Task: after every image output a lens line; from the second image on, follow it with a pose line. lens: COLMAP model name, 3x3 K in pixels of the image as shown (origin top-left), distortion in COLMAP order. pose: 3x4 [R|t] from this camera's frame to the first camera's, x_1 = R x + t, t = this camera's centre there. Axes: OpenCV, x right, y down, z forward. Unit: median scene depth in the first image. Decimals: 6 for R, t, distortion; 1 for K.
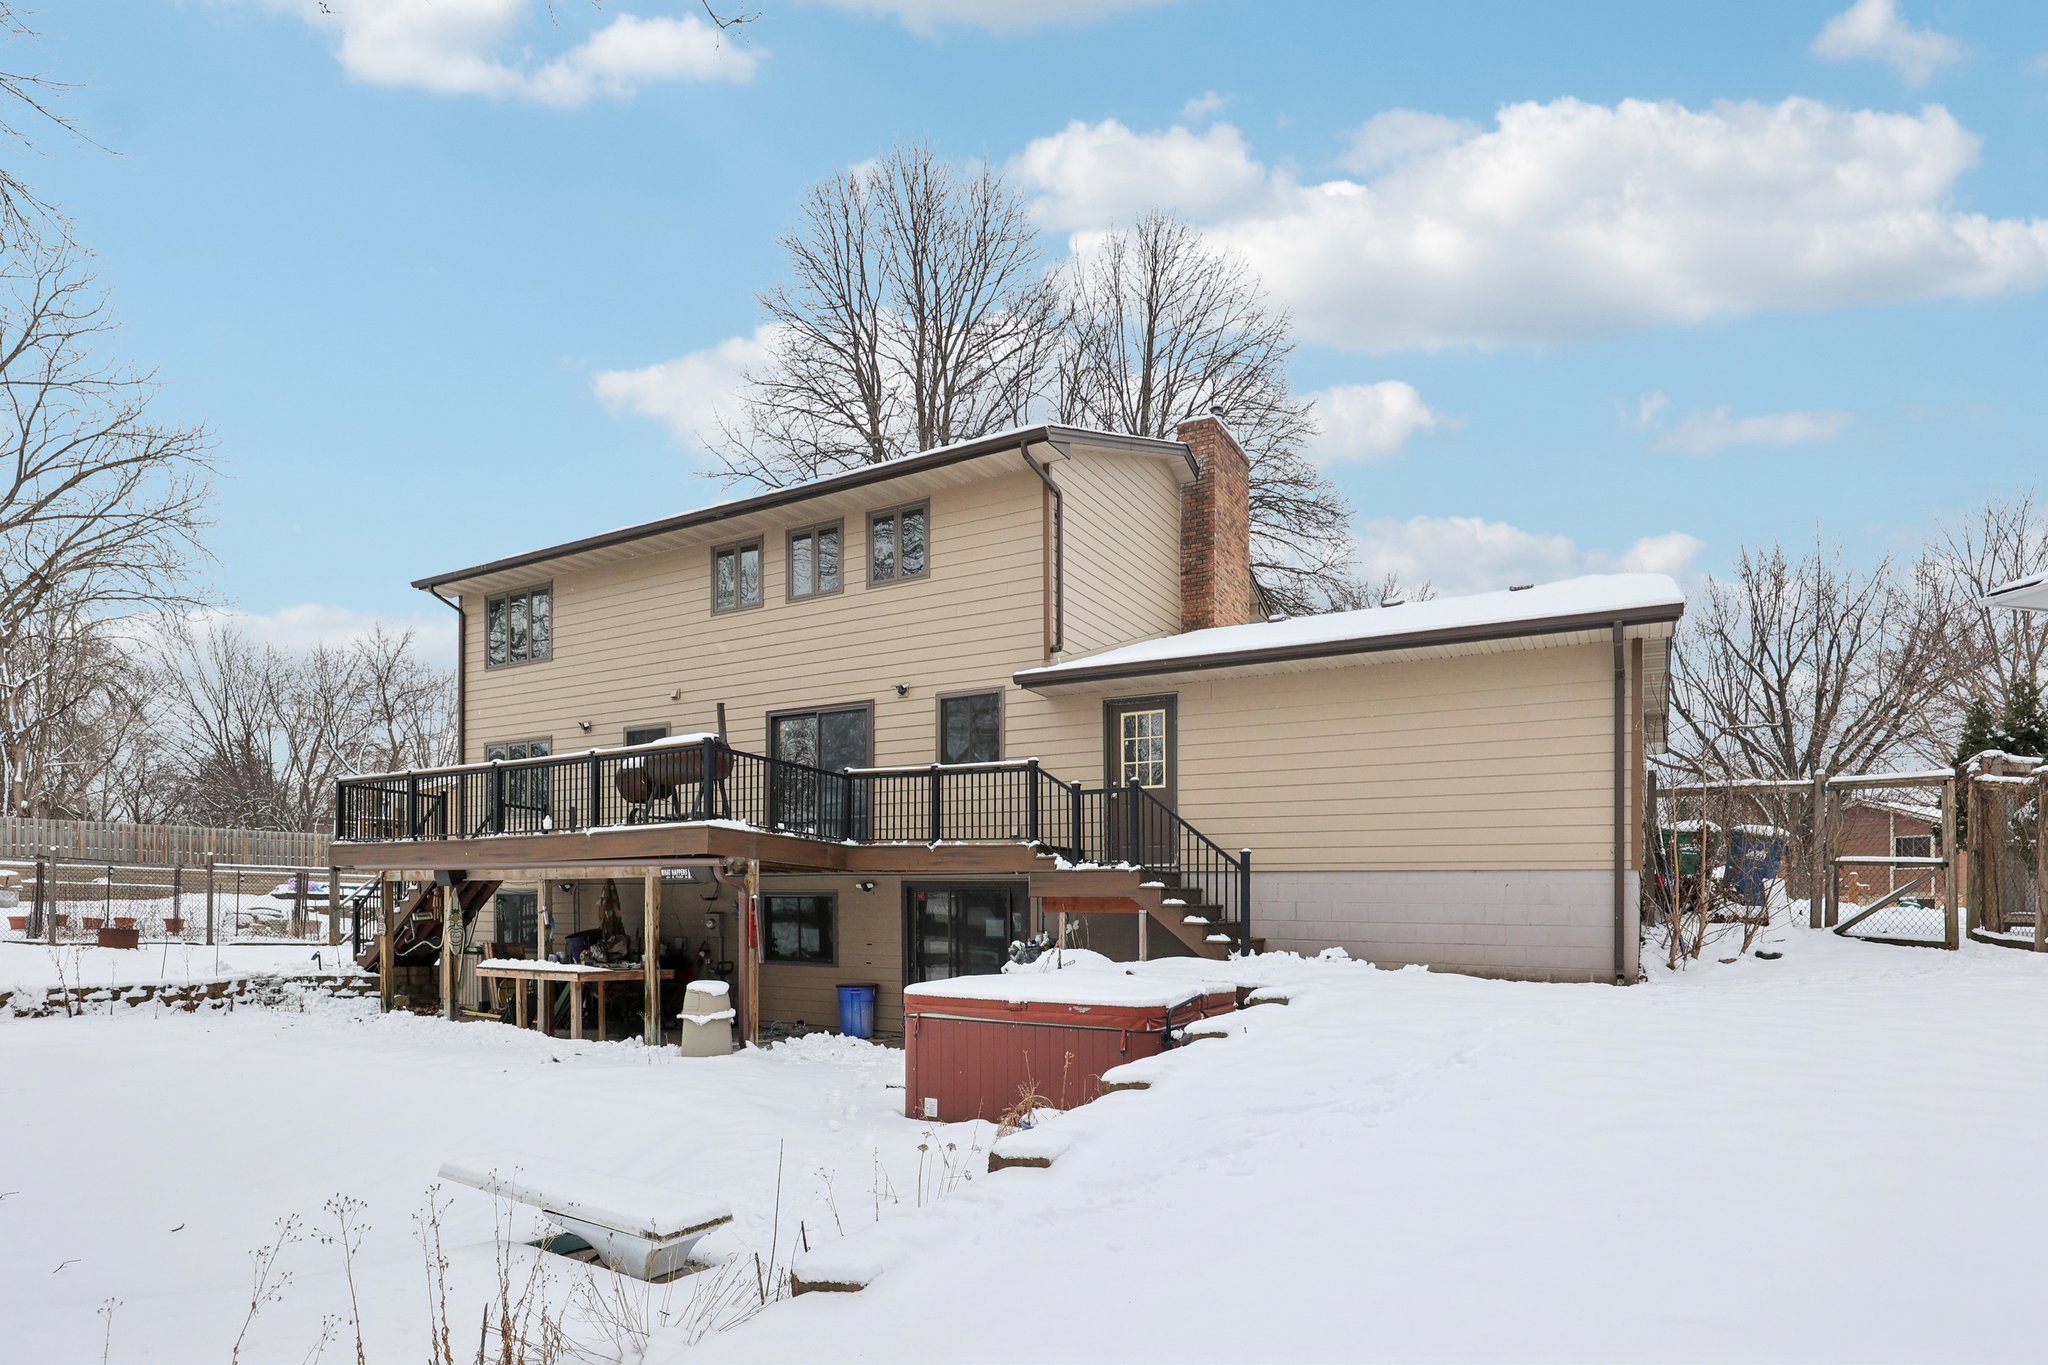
lens RADIAL K [[1086.5, 0, 1024.0], [0, 1086.5, 682.5], [0, 0, 1]] dist [0.005826, 0.001054]
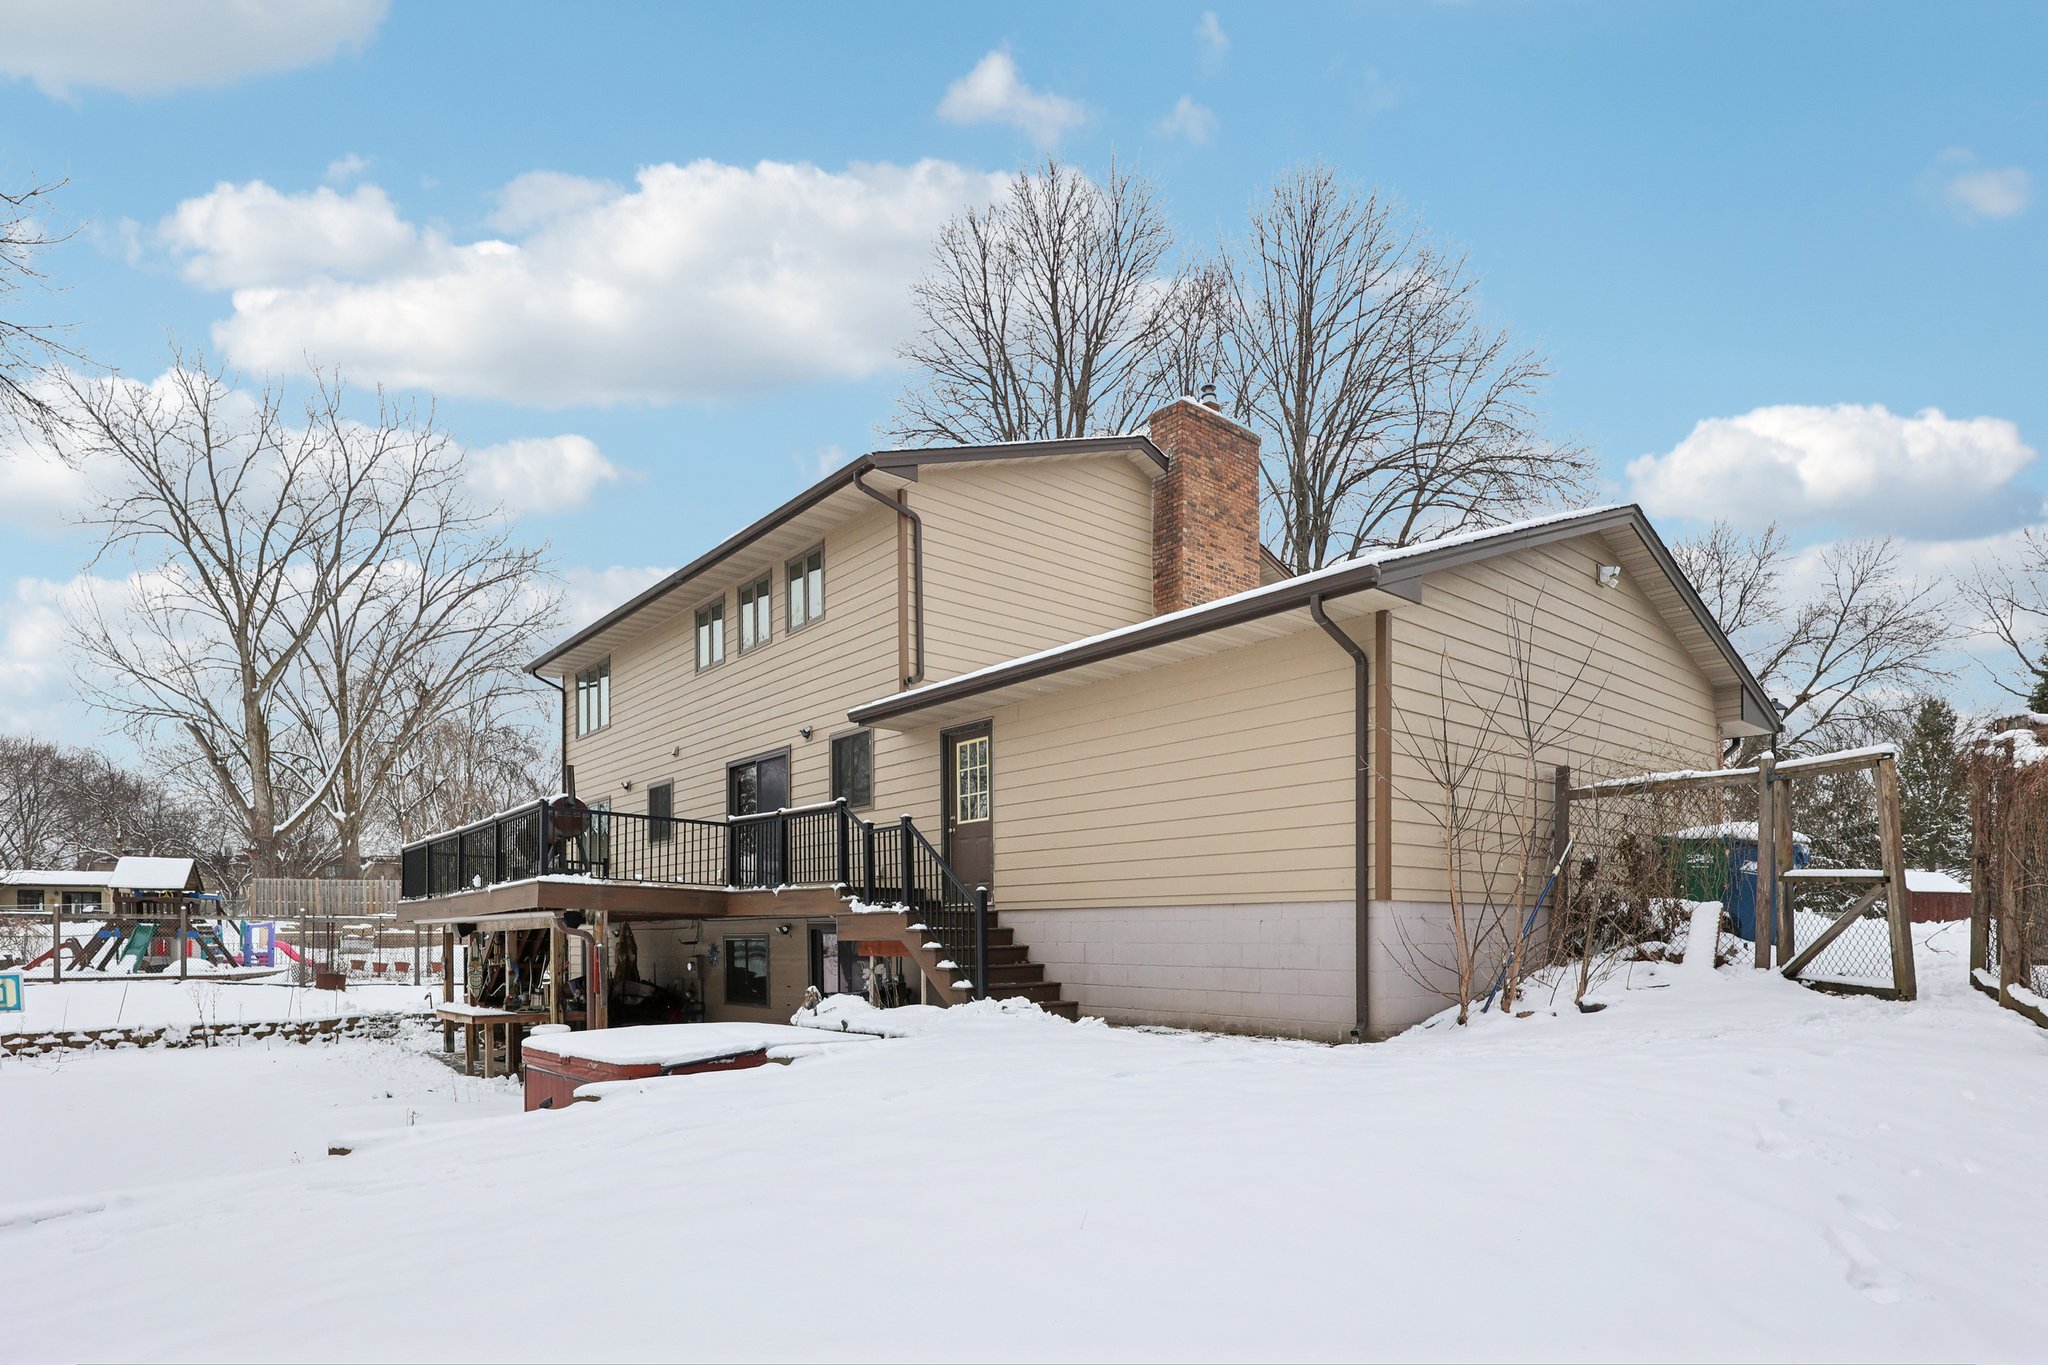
lens RADIAL K [[1107.3, 0, 1021.5], [0, 1107.3, 704.5], [0, 0, 1]] dist [0.017605, 0.000343]
pose [[0.936109, -0.088039, -0.340514, 0.457800], [0.088679, 0.995966, -0.013718, 0.012342], [0.340348, -0.017354, 0.940139, 0.108592]]
